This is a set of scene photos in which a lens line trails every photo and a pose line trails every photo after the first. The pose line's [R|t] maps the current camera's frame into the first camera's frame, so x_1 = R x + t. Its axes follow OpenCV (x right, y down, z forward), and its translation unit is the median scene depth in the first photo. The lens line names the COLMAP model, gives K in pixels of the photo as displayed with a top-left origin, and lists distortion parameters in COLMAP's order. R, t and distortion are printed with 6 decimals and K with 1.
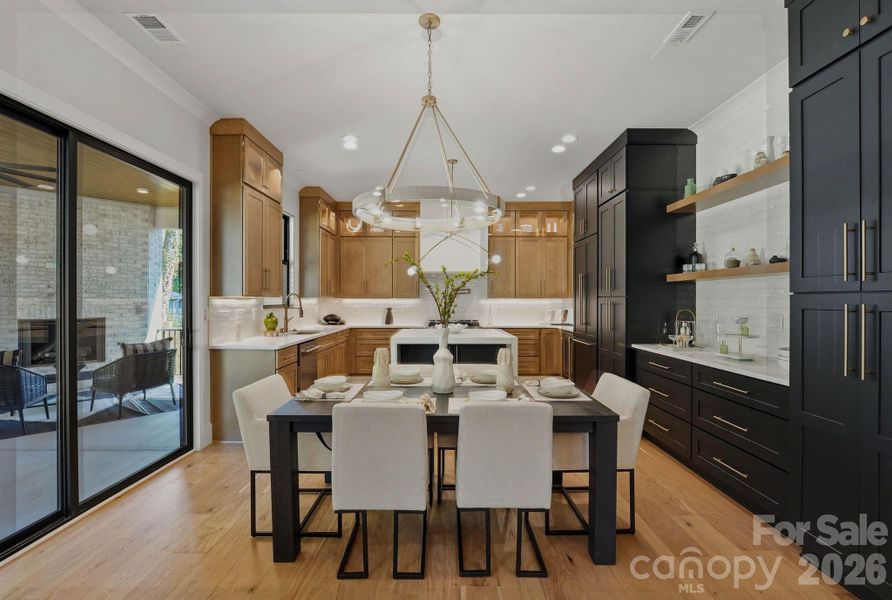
lens RADIAL K [[417.6, 0, 443.8], [0, 417.6, 300.0], [0, 0, 1]] dist [-0.019622, -0.000070]
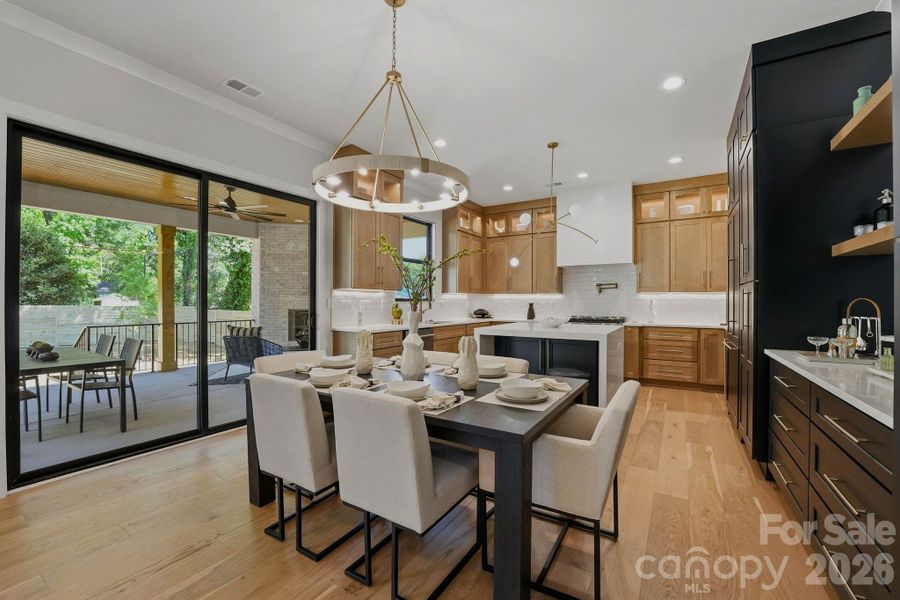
lens RADIAL K [[372.6, 0, 451.6], [0, 372.6, 299.6], [0, 0, 1]] dist [-0.031122, 0.005296]
pose [[0.851568, -0.001007, -0.524242, 0.216328], [-0.002596, 0.999978, -0.006139, 0.018720], [0.524237, 0.006589, 0.851547, 0.136146]]
